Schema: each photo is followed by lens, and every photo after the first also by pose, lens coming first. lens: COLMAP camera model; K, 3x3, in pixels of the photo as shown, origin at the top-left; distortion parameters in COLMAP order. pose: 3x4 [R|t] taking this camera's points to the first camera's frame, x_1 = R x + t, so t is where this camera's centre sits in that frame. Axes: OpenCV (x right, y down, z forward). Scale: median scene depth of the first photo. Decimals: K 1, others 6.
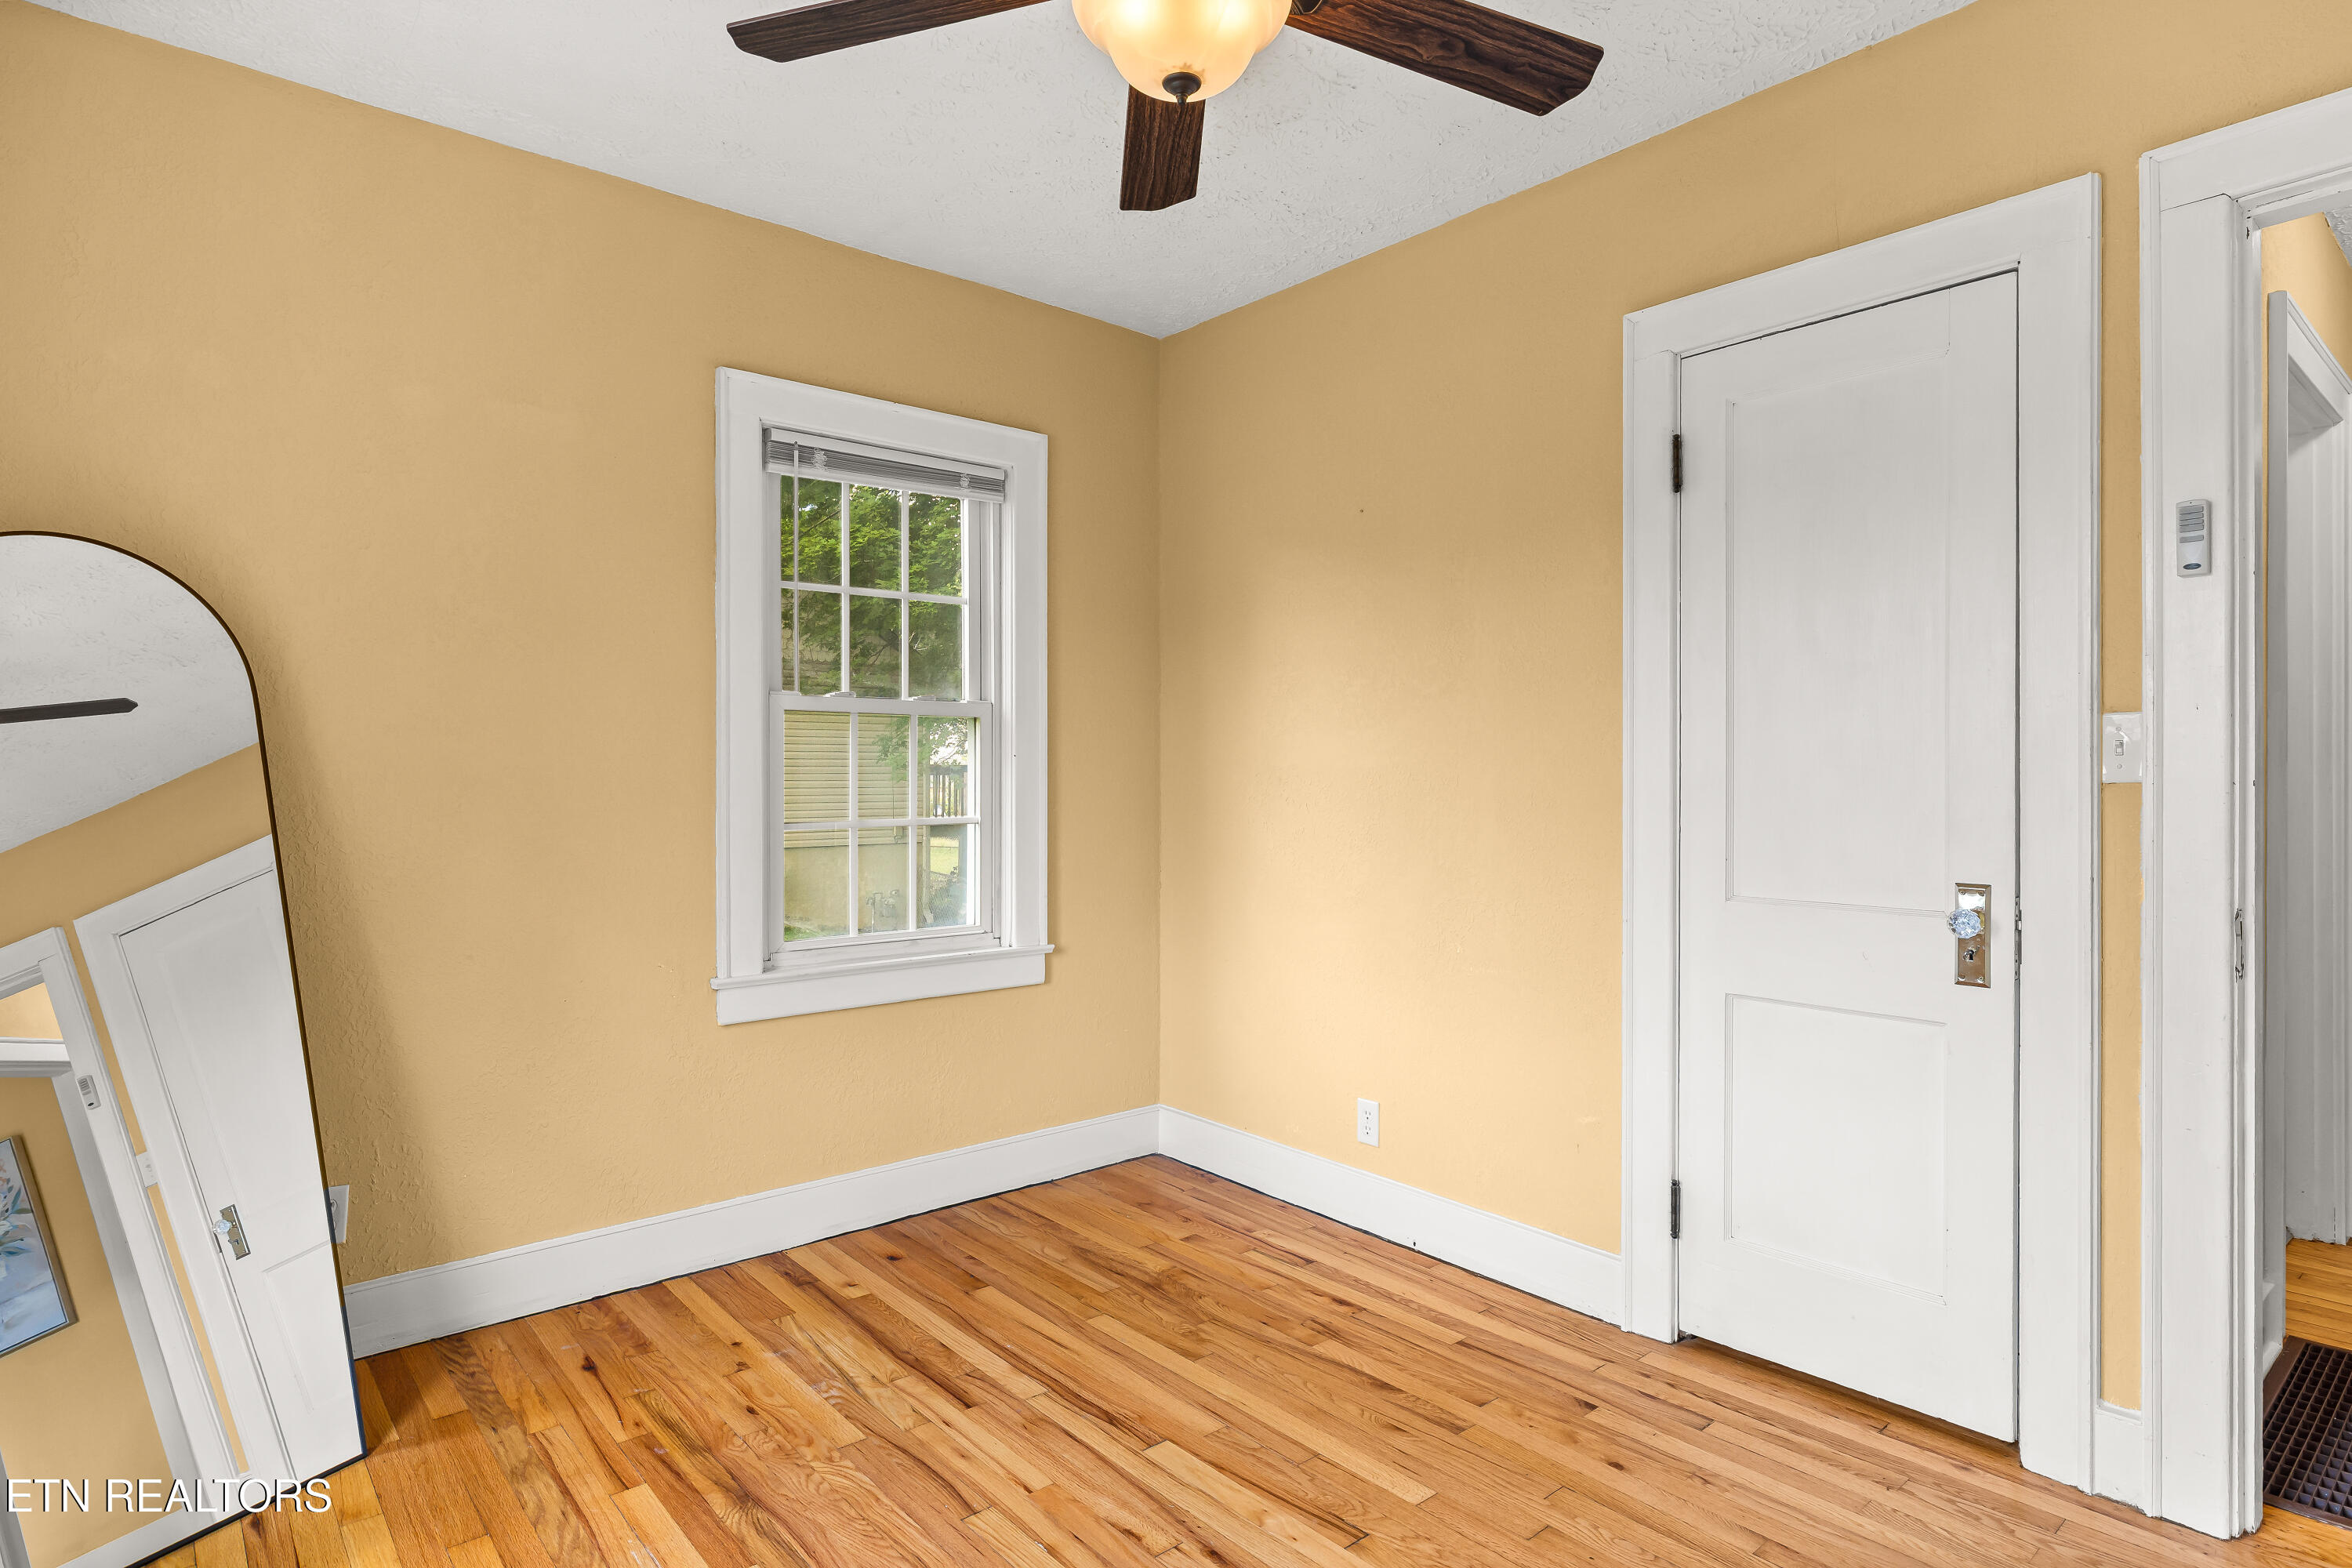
lens RADIAL K [[1231.9, 0, 1178.2], [0, 1231.9, 783.0], [0, 0, 1]] dist [-0.002452, -0.000948]
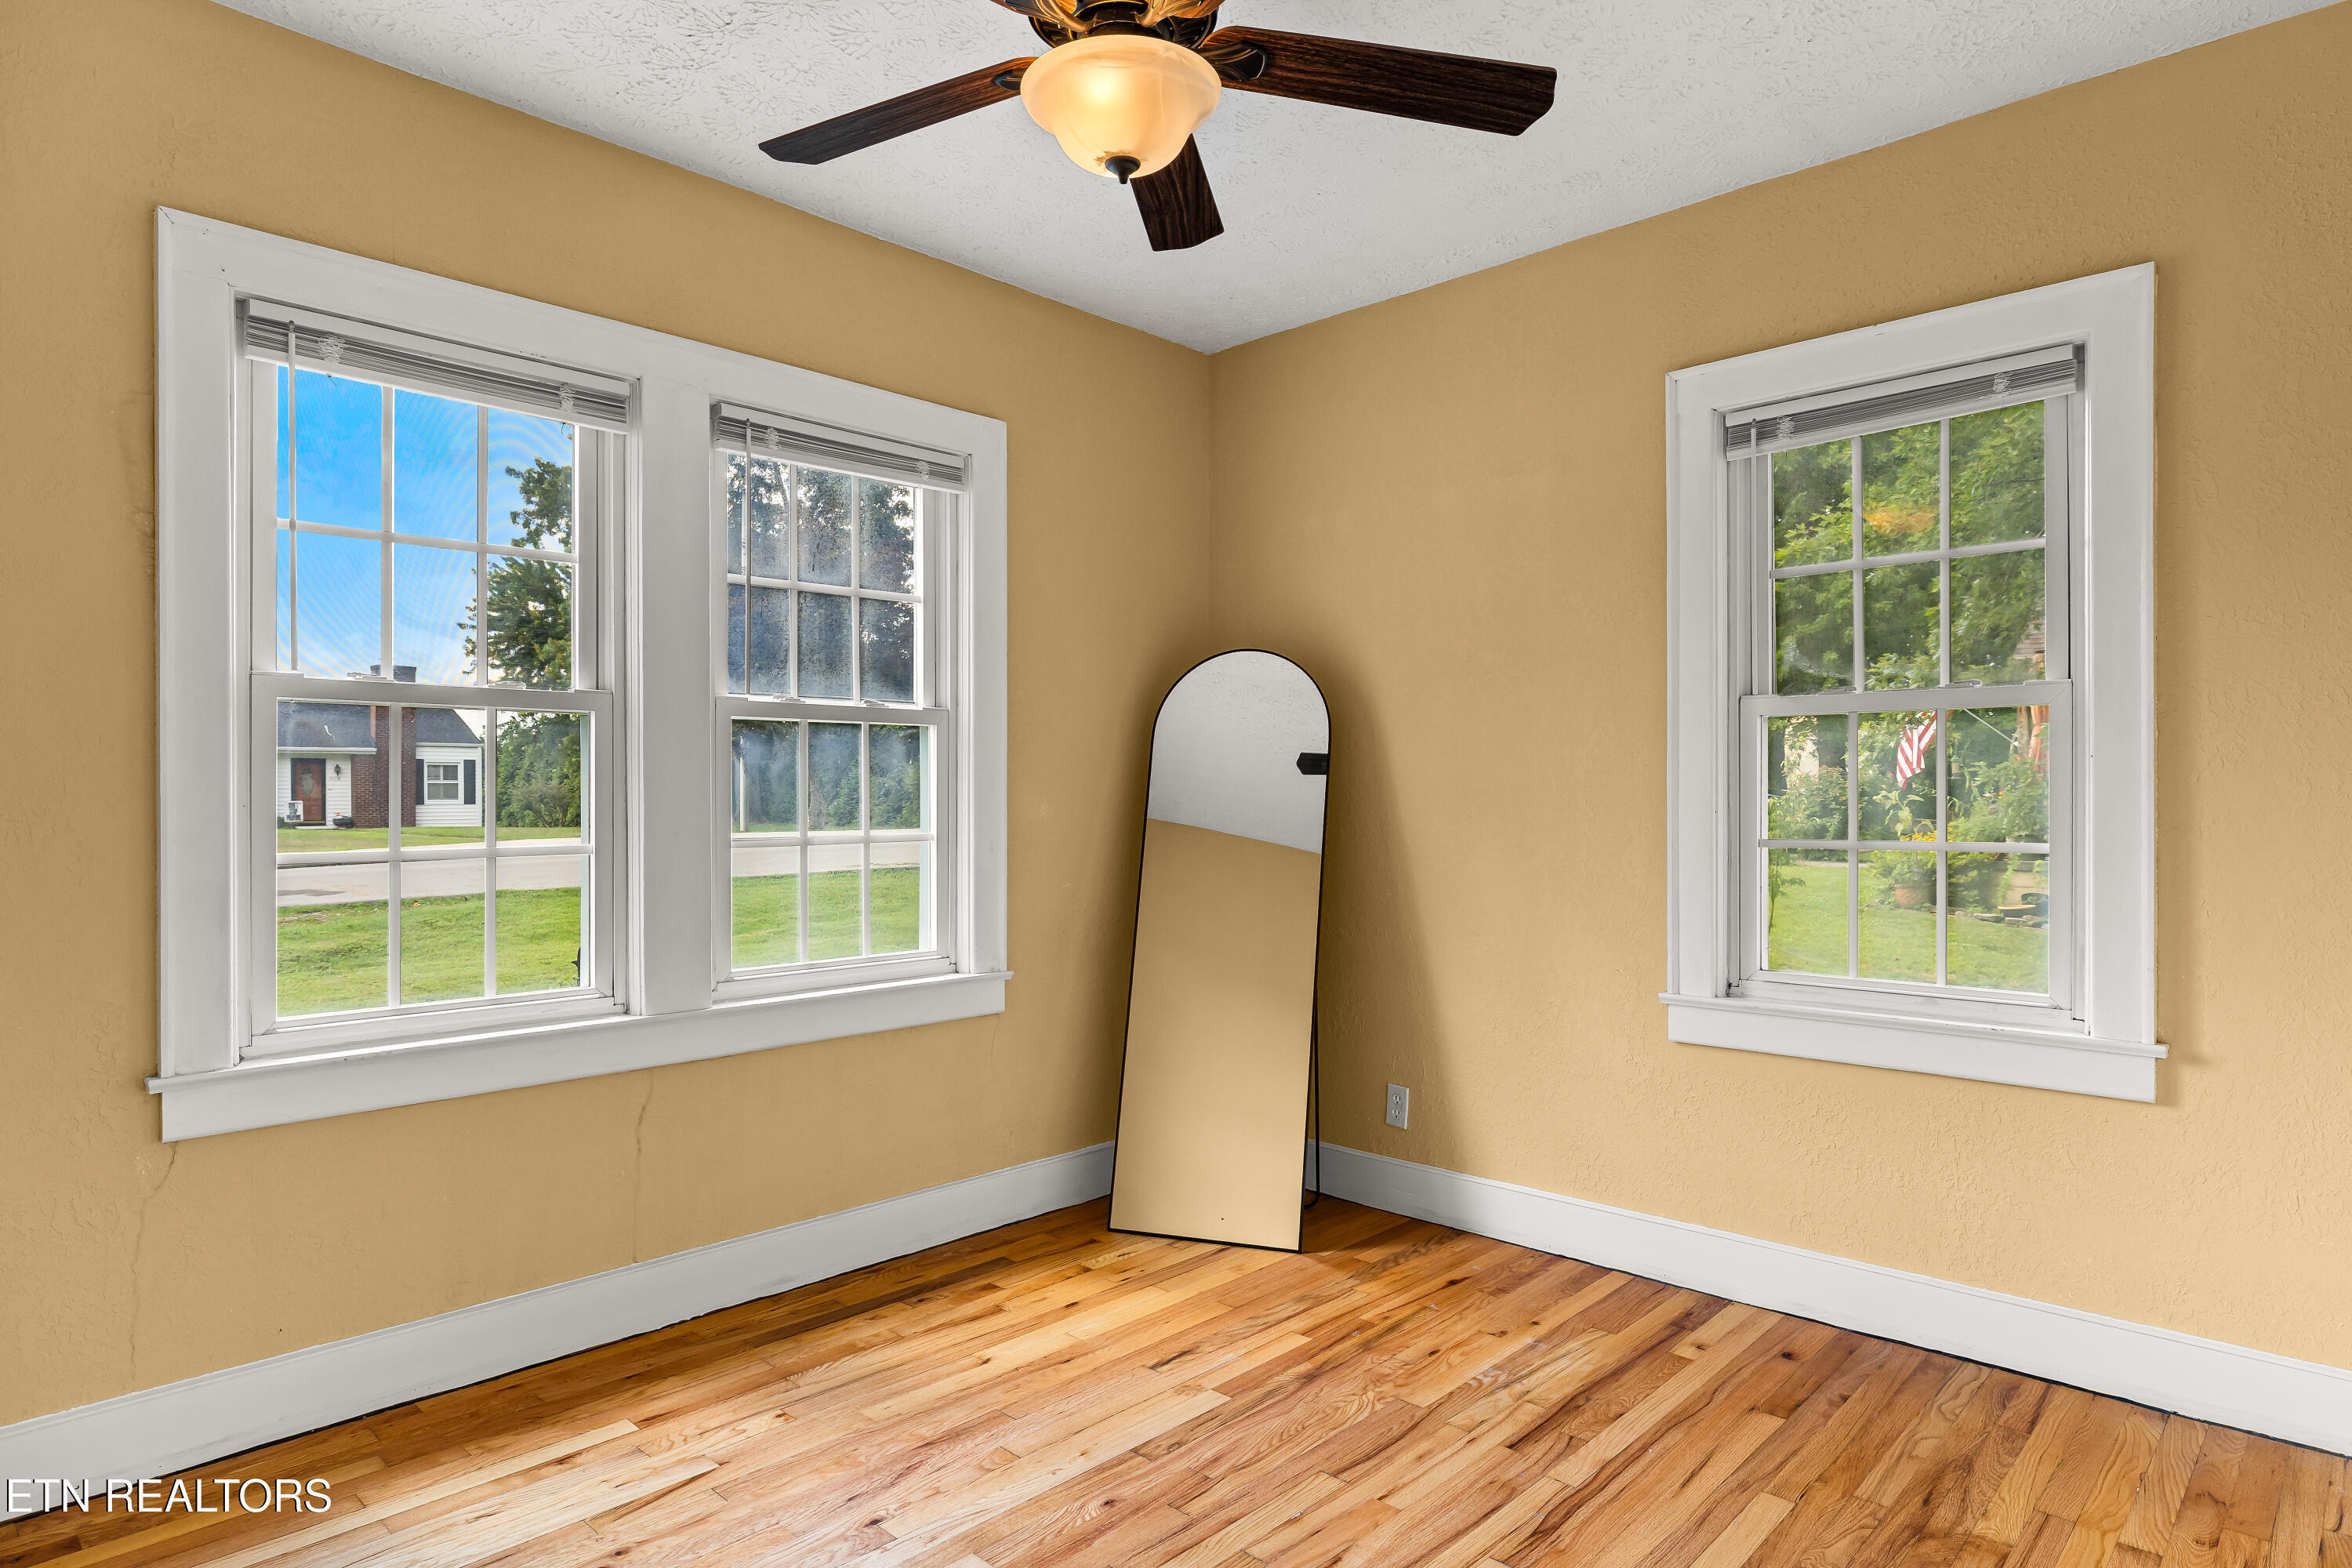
lens RADIAL K [[1336.3, 0, 1182.1], [0, 1336.3, 796.5], [0, 0, 1]] dist [-0.001566, -0.001920]
pose [[0.100486, 0.001813, -0.994937, 0.727518], [-0.002257, 0.999996, 0.001594, 0.000695], [0.994936, 0.002086, 0.100490, 0.559503]]
